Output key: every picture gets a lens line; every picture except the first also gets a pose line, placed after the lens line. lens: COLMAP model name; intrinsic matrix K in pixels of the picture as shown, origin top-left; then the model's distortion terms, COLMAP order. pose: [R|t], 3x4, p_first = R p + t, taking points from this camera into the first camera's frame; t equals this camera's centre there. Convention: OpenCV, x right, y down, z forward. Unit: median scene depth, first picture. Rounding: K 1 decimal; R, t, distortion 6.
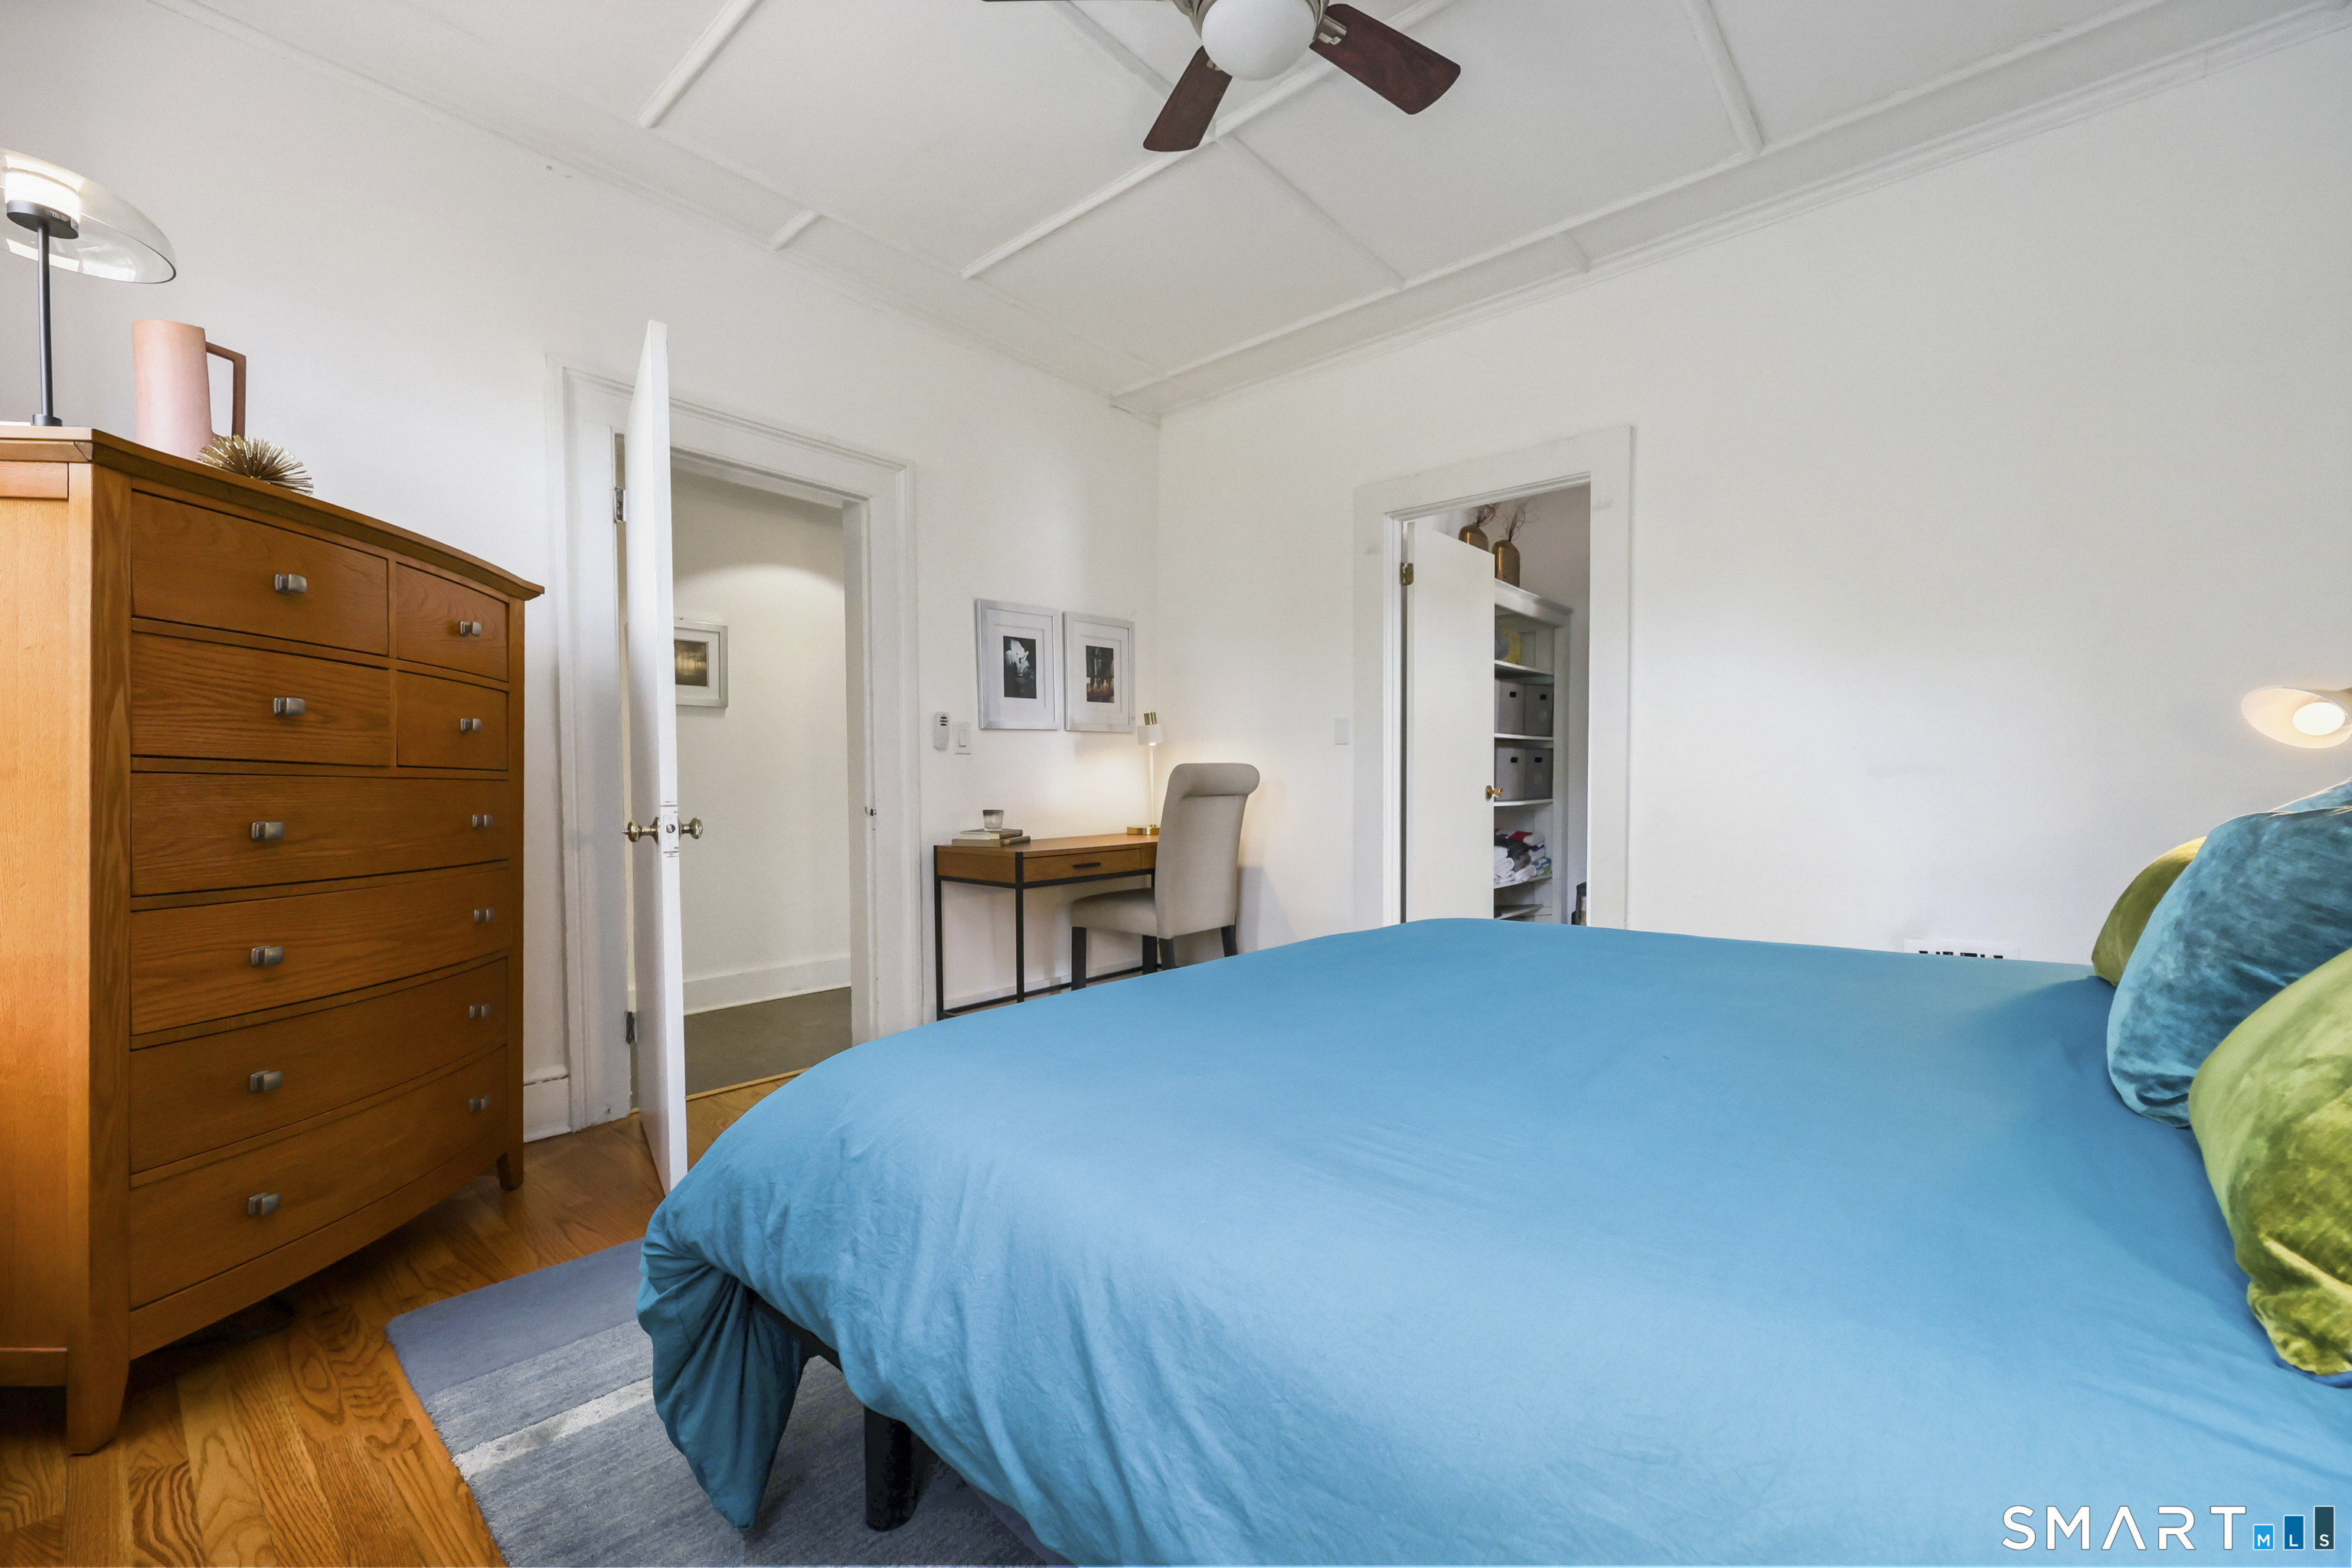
lens RADIAL K [[964.3, 0, 1176.6], [0, 964.3, 819.9], [0, 0, 1]] dist [0.000007, 0.000140]
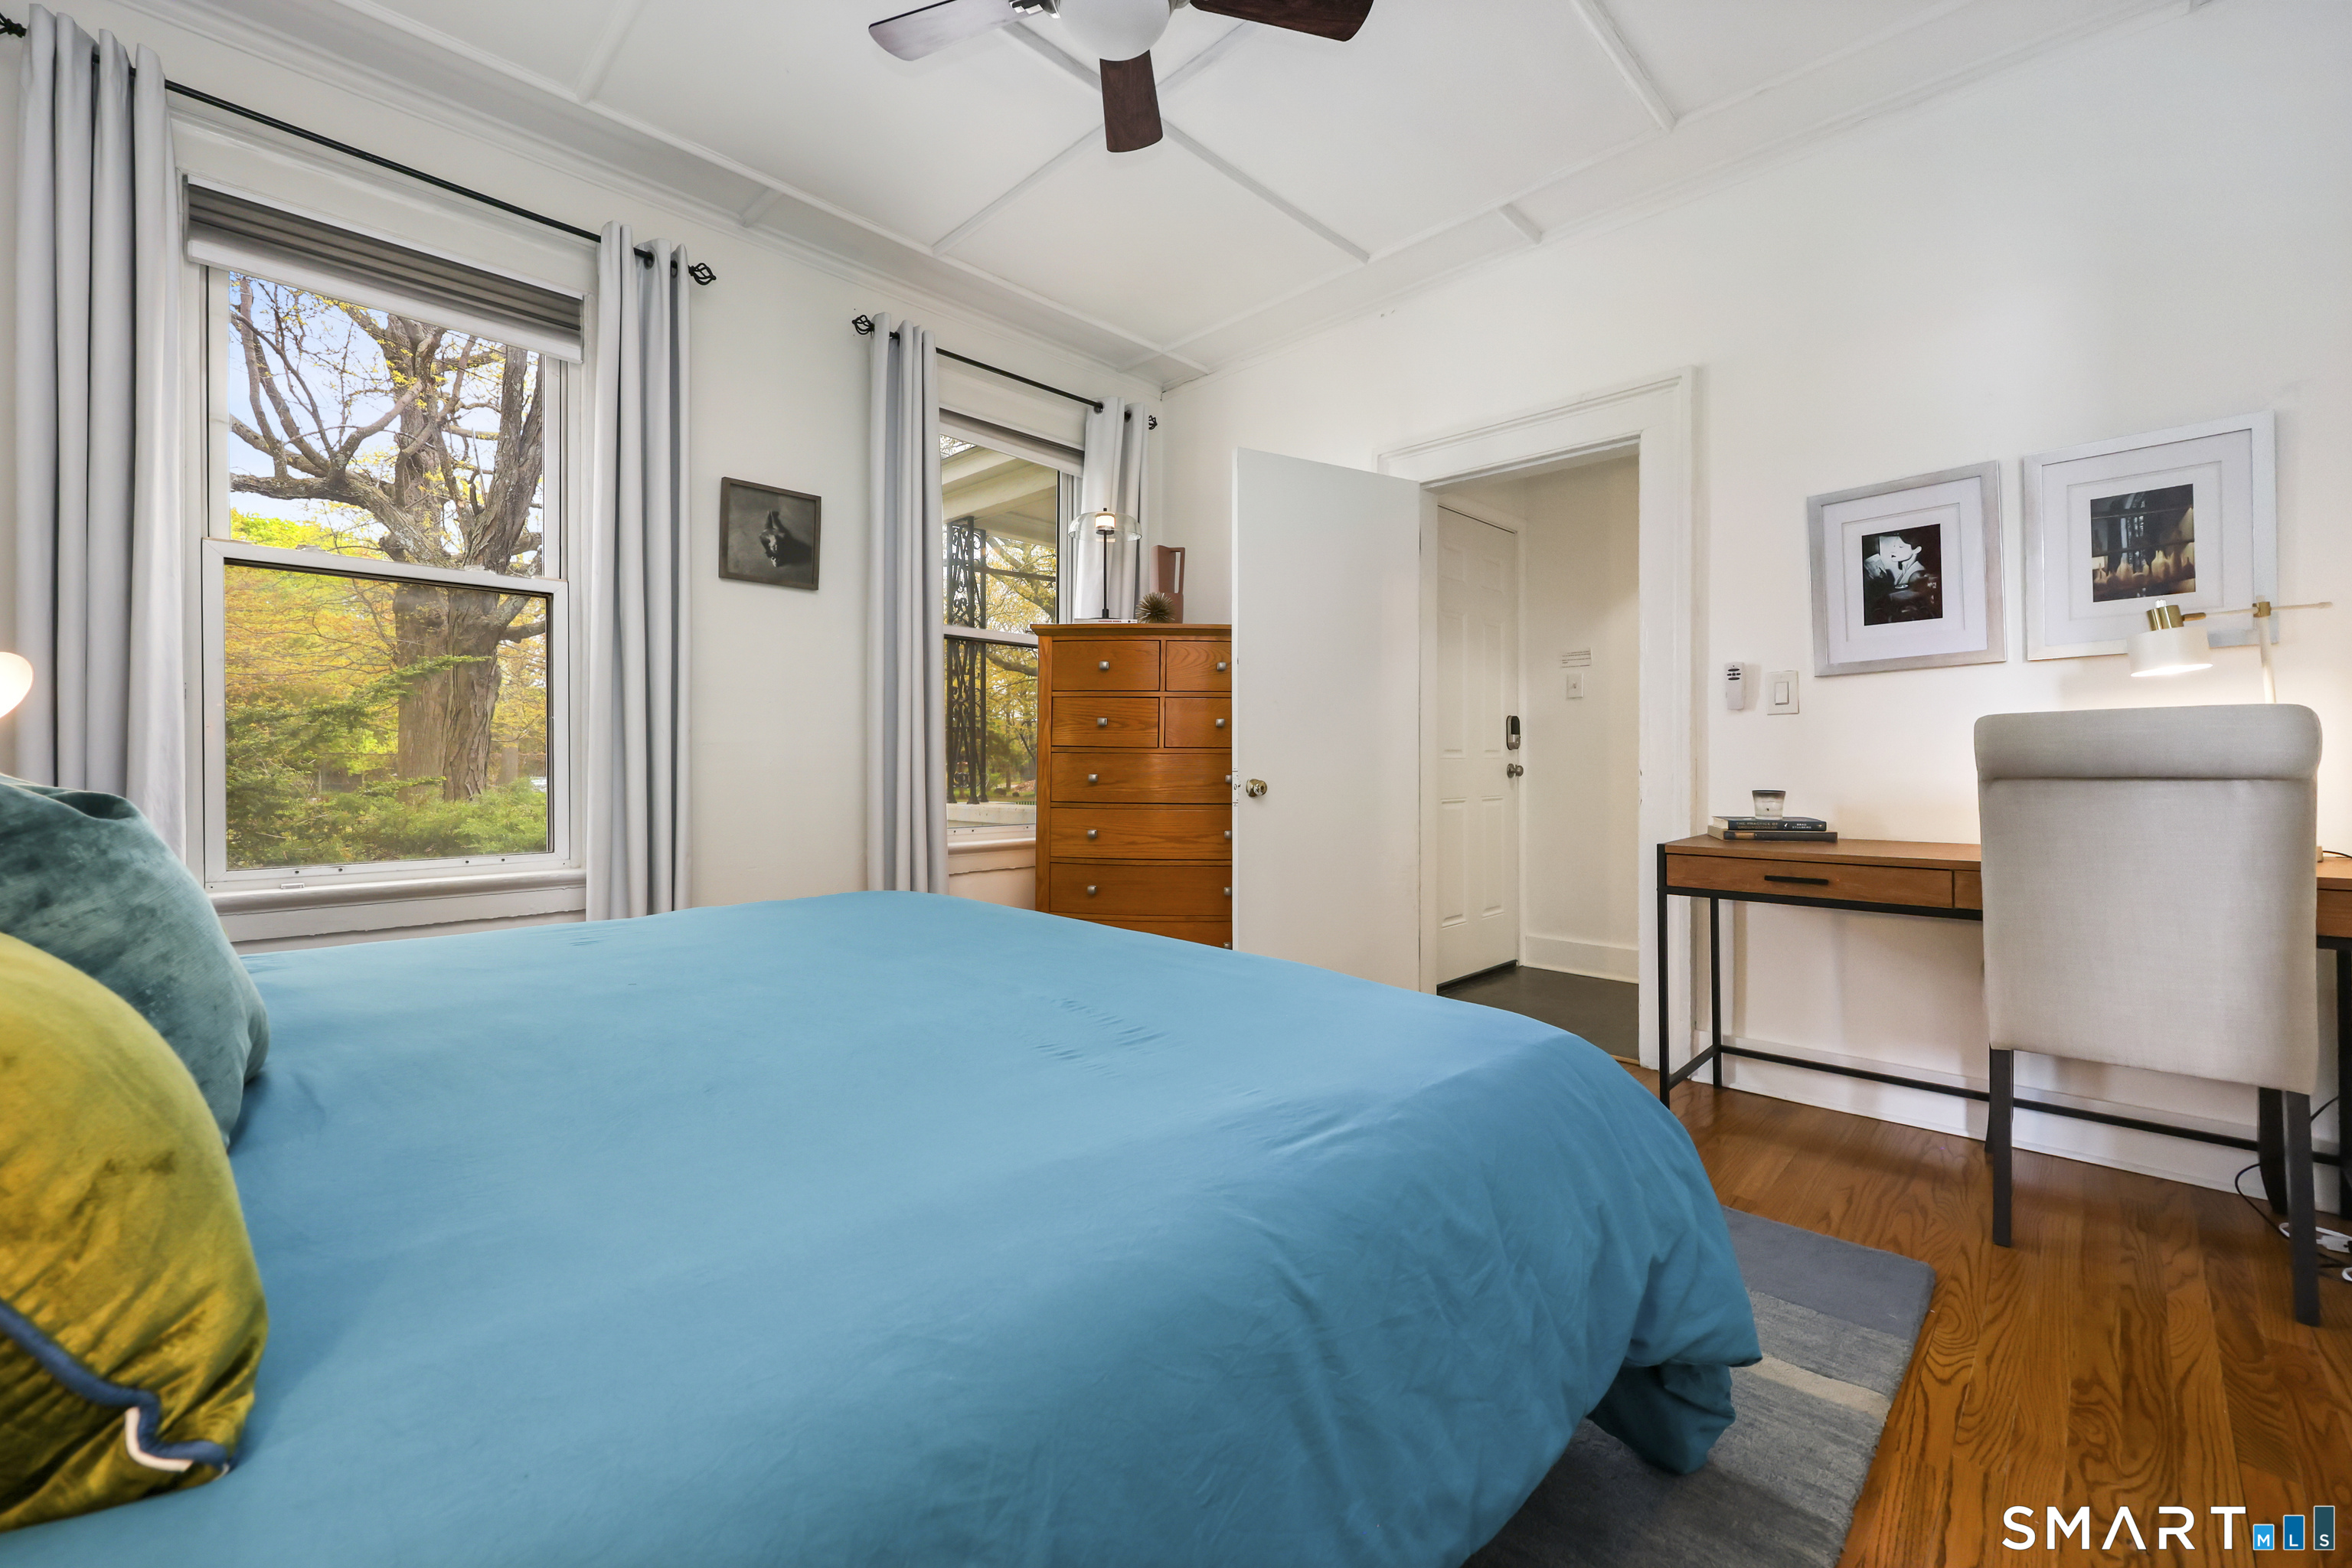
lens RADIAL K [[945.7, 0, 1188.0], [0, 945.7, 771.9], [0, 0, 1]] dist [-0.001704, 0.000072]
pose [[-0.062878, 0.020609, -0.997808, 0.532170], [-0.030929, 0.999266, 0.022588, -0.025755], [0.997542, 0.032281, -0.062195, 0.586599]]
